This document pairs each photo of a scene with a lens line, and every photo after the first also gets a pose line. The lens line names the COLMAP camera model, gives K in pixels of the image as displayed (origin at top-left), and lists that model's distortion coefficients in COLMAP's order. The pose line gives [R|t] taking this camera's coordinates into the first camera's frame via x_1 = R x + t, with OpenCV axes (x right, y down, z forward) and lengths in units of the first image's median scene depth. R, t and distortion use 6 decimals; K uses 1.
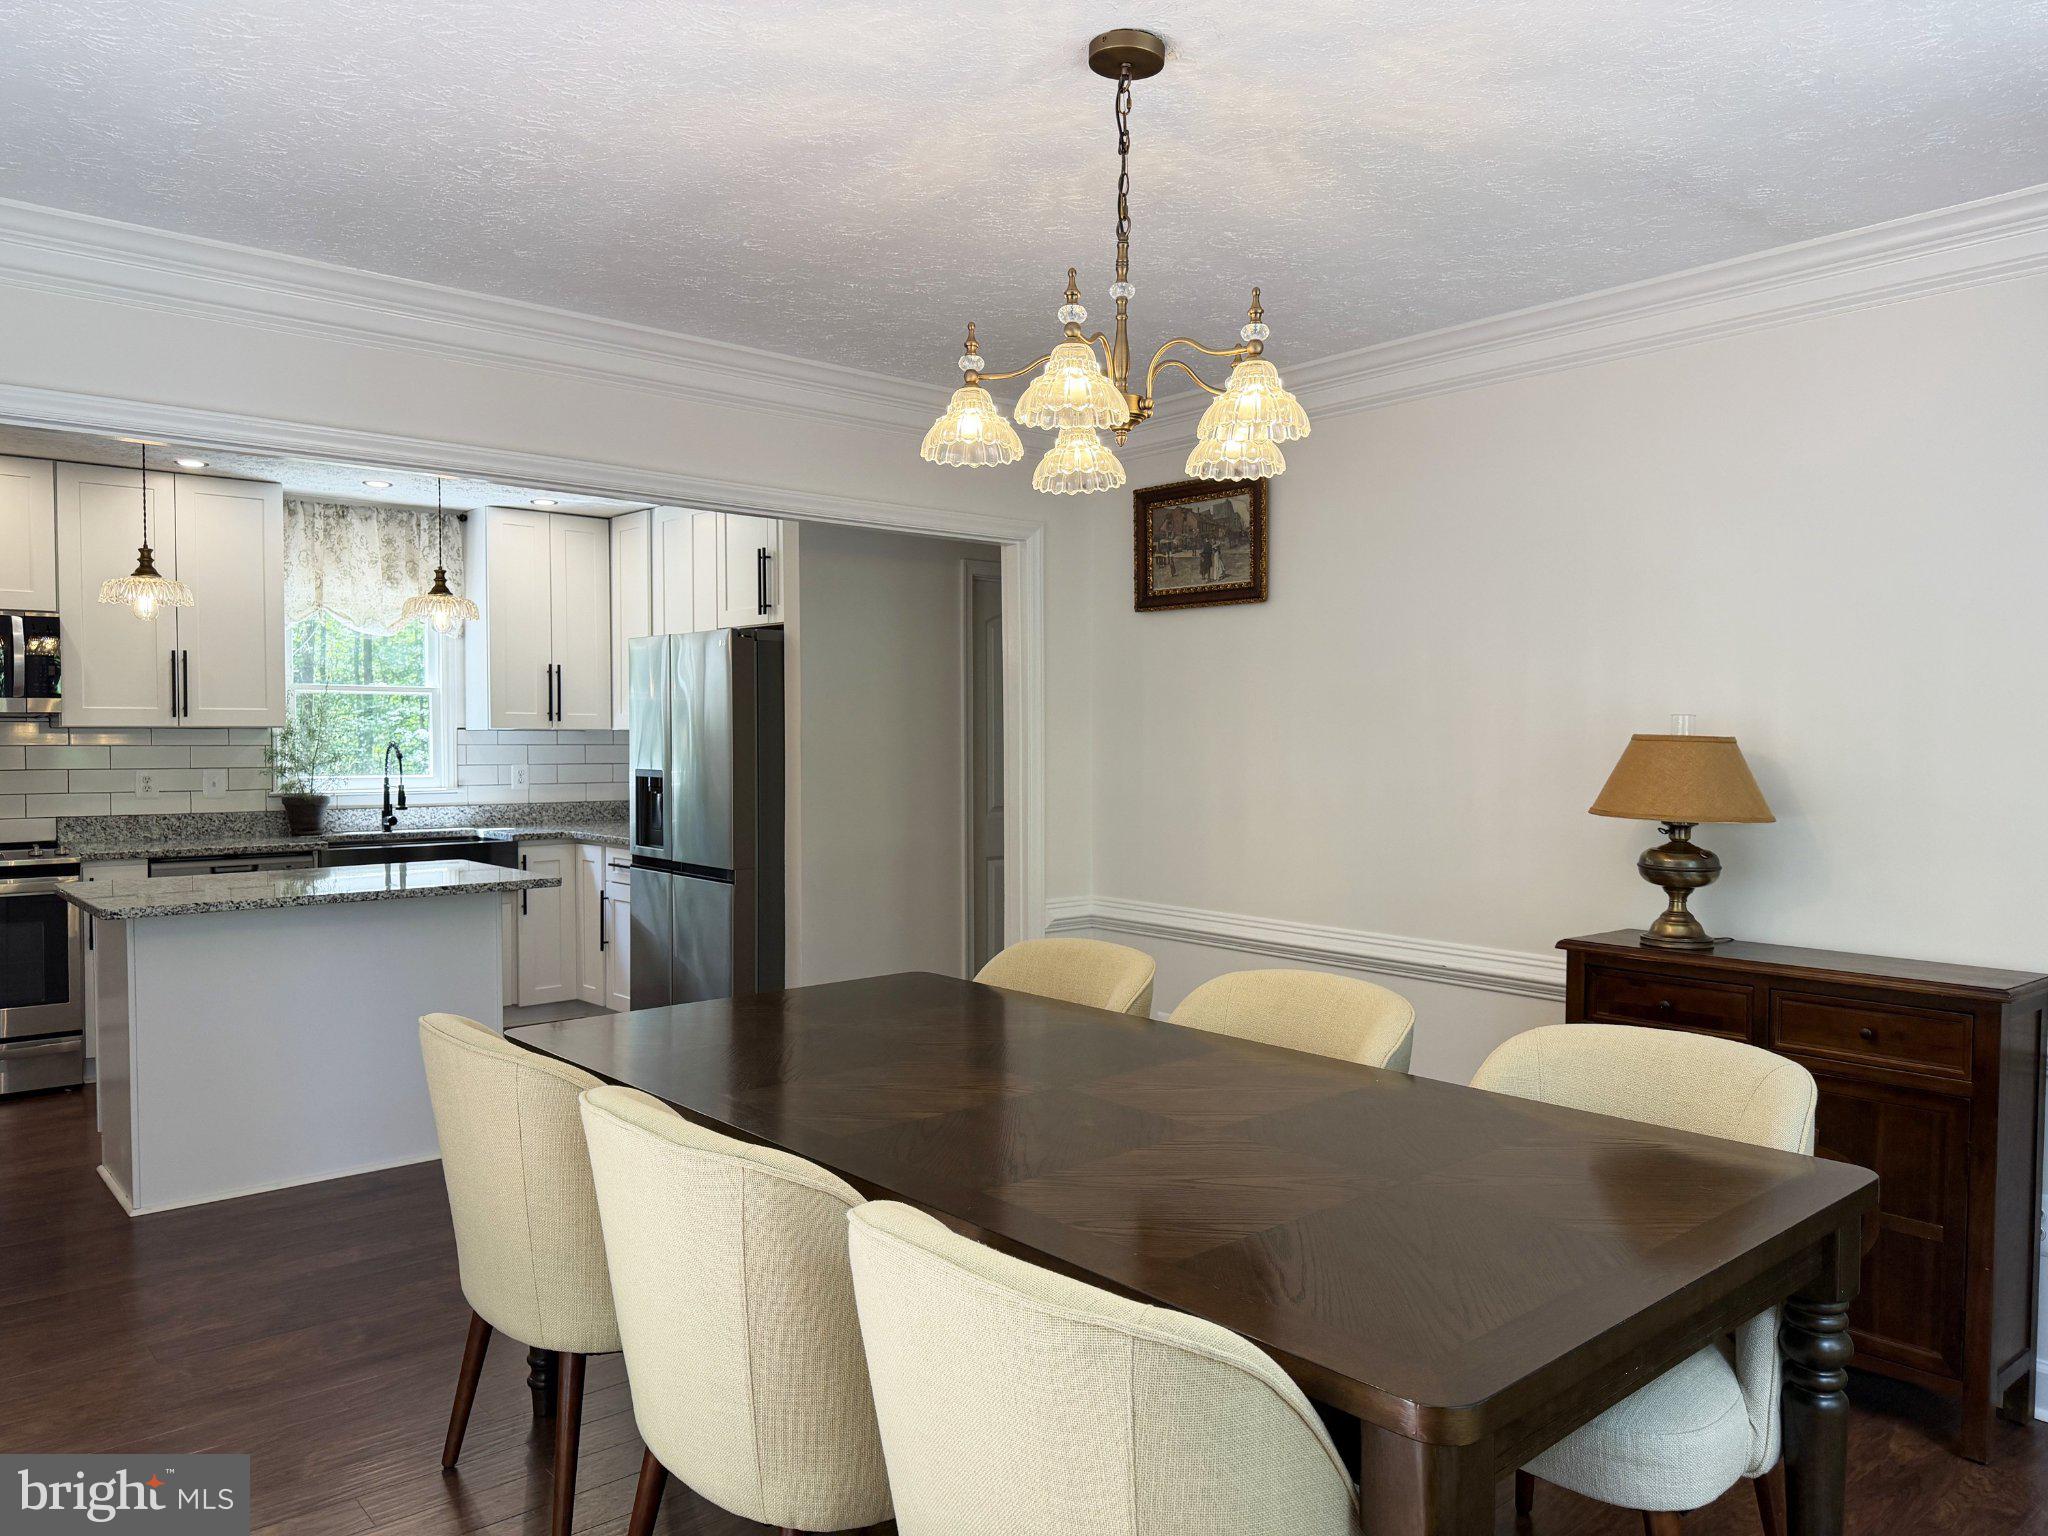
lens RADIAL K [[1435.0, 0, 1005.7], [0, 1435.0, 768.3], [0, 0, 1]] dist [0.087756, -0.131308]
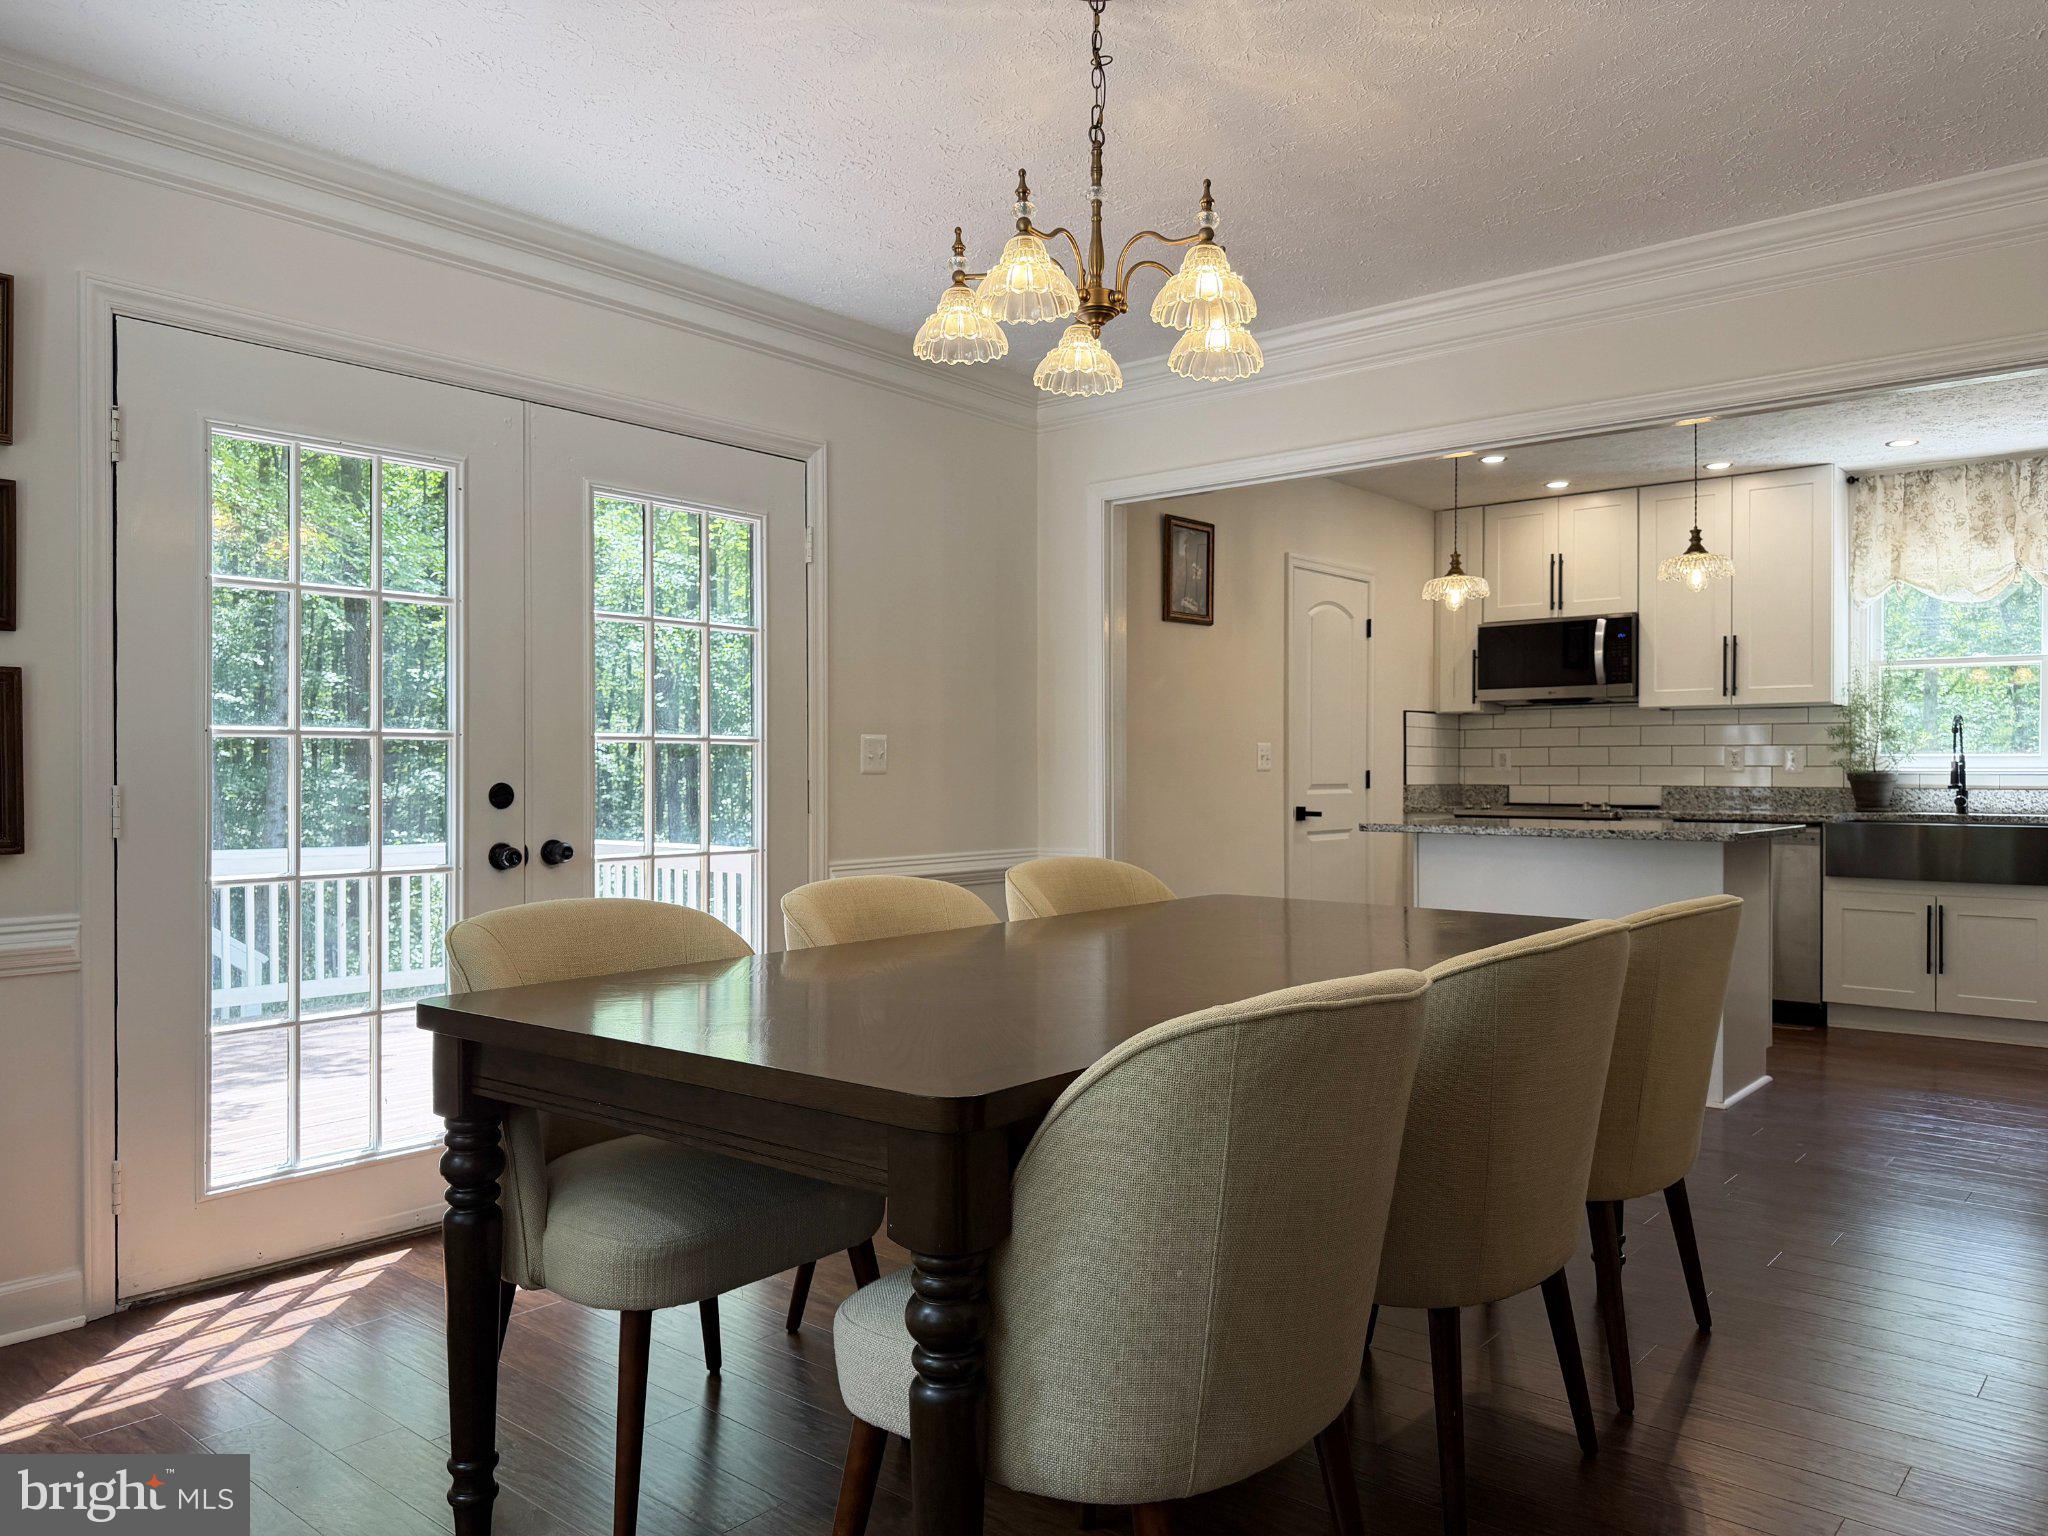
lens RADIAL K [[1443.8, 0, 1024.0], [0, 1443.8, 768.0], [0, 0, 1]] dist [0.082283, -0.112739]
pose [[0.161429, -0.000699, -0.986884, 0.419172], [-0.024973, 0.999677, -0.004793, 0.035843], [0.986568, 0.025419, 0.161359, 0.279006]]
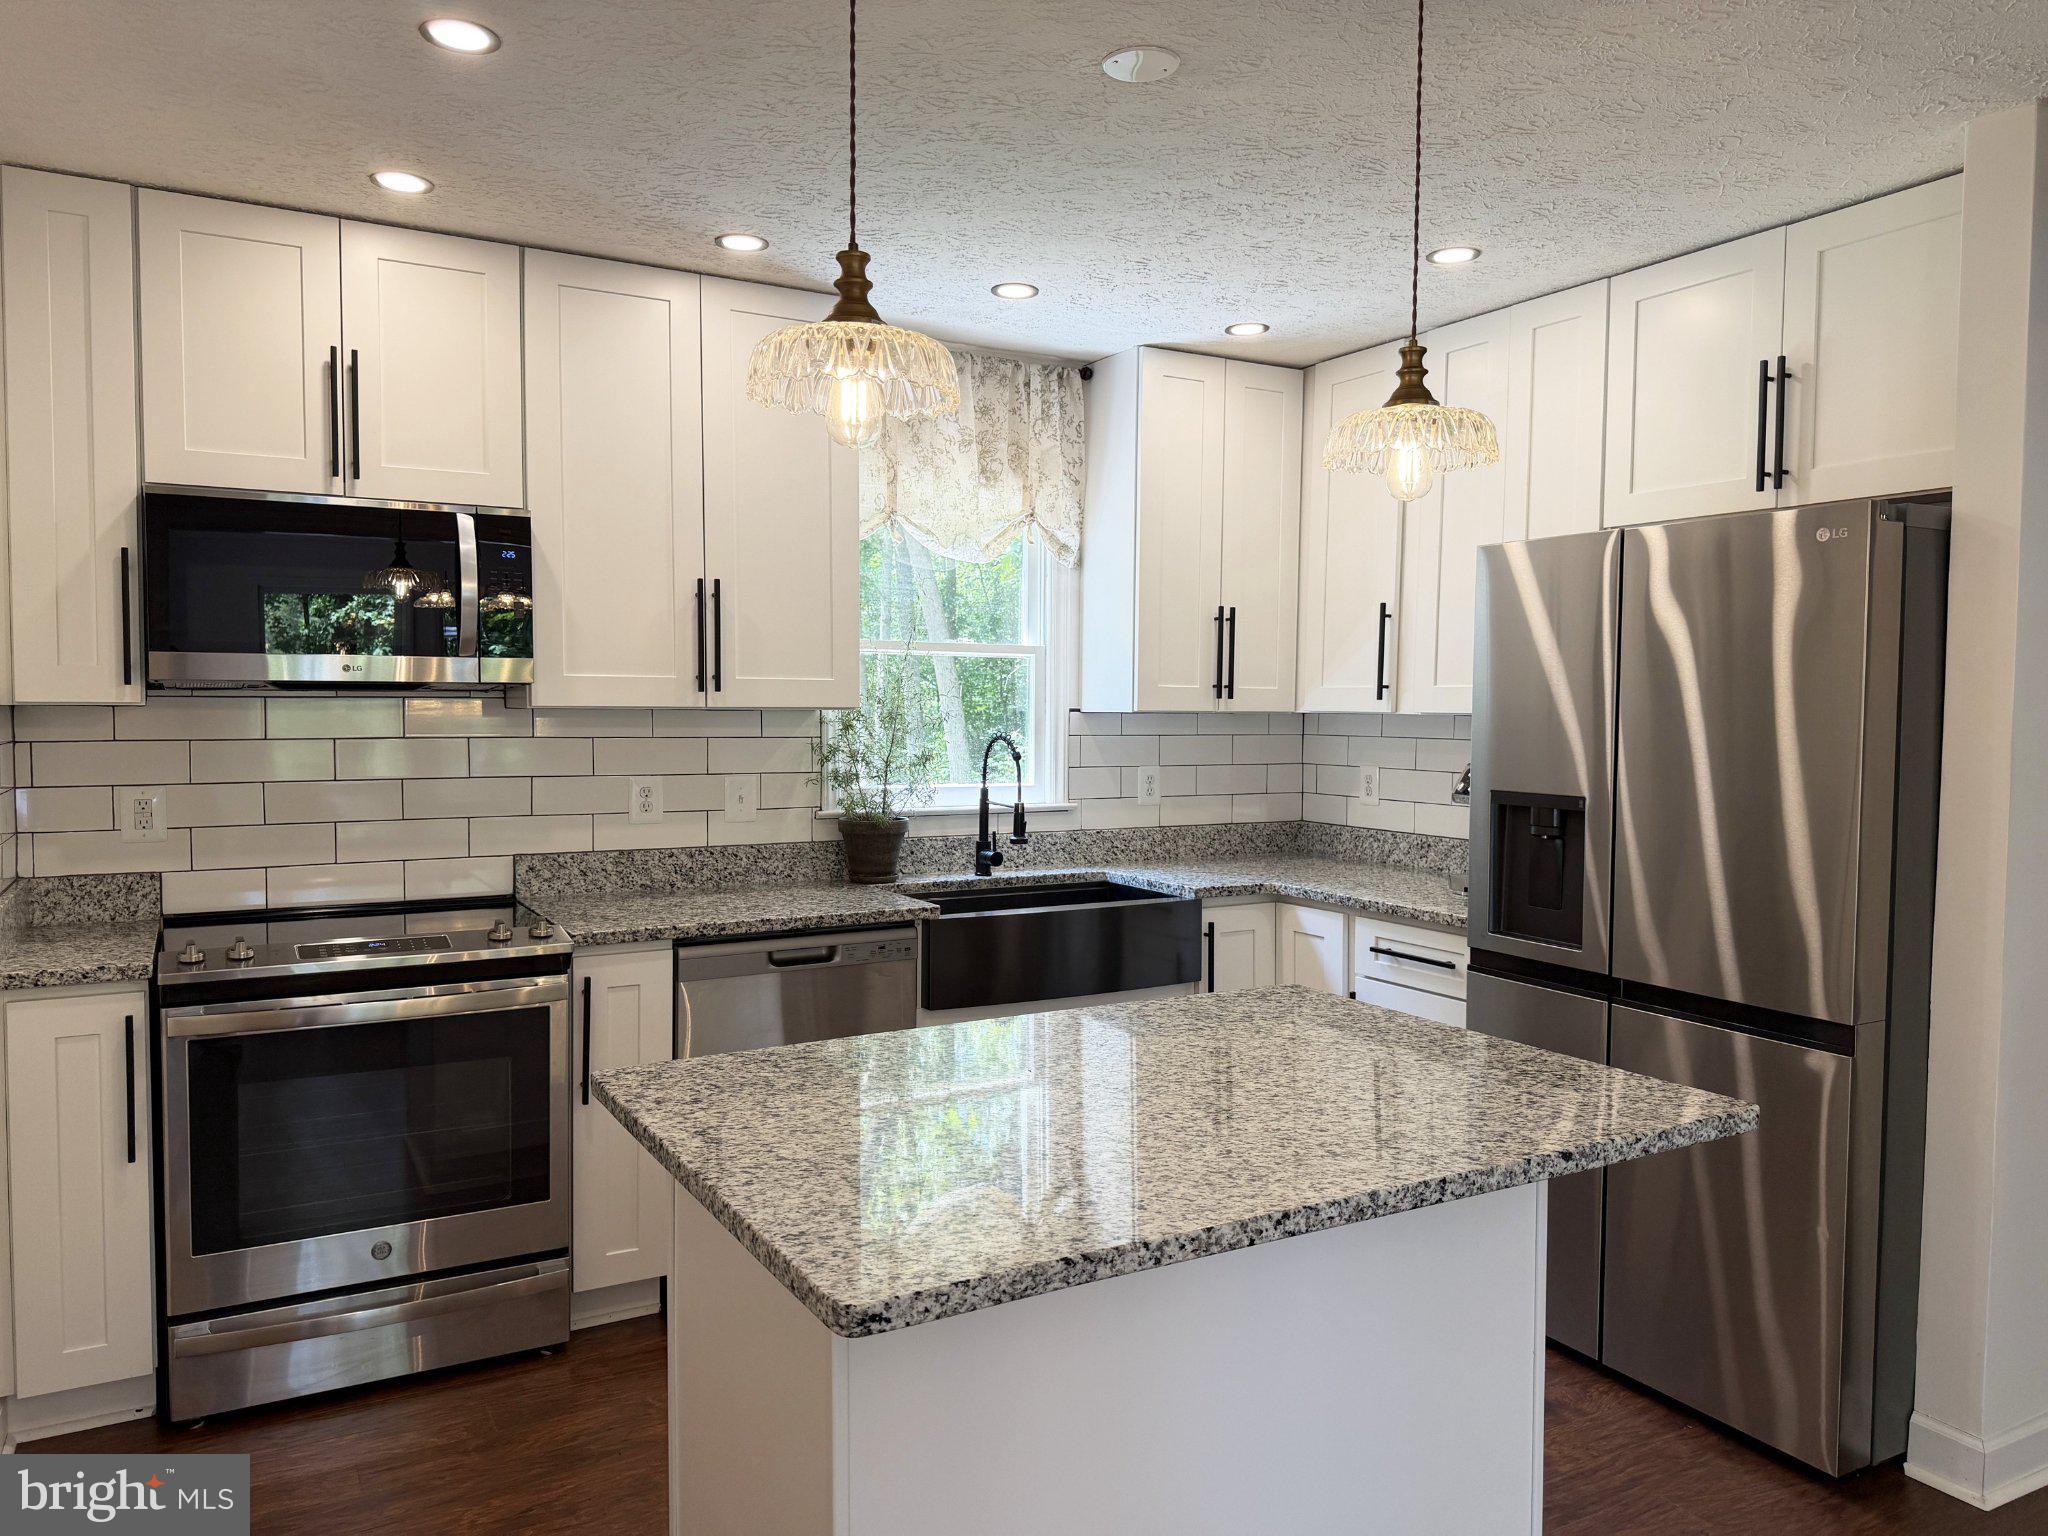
lens RADIAL K [[1438.6, 0, 1024.0], [0, 1438.6, 768.0], [0, 0, 1]] dist [0.126744, -0.192235]
pose [[0.982720, 0.013534, -0.184601, -0.313564], [-0.009790, 0.999728, 0.021178, -0.016918], [0.184837, -0.019005, 0.982585, 0.417884]]
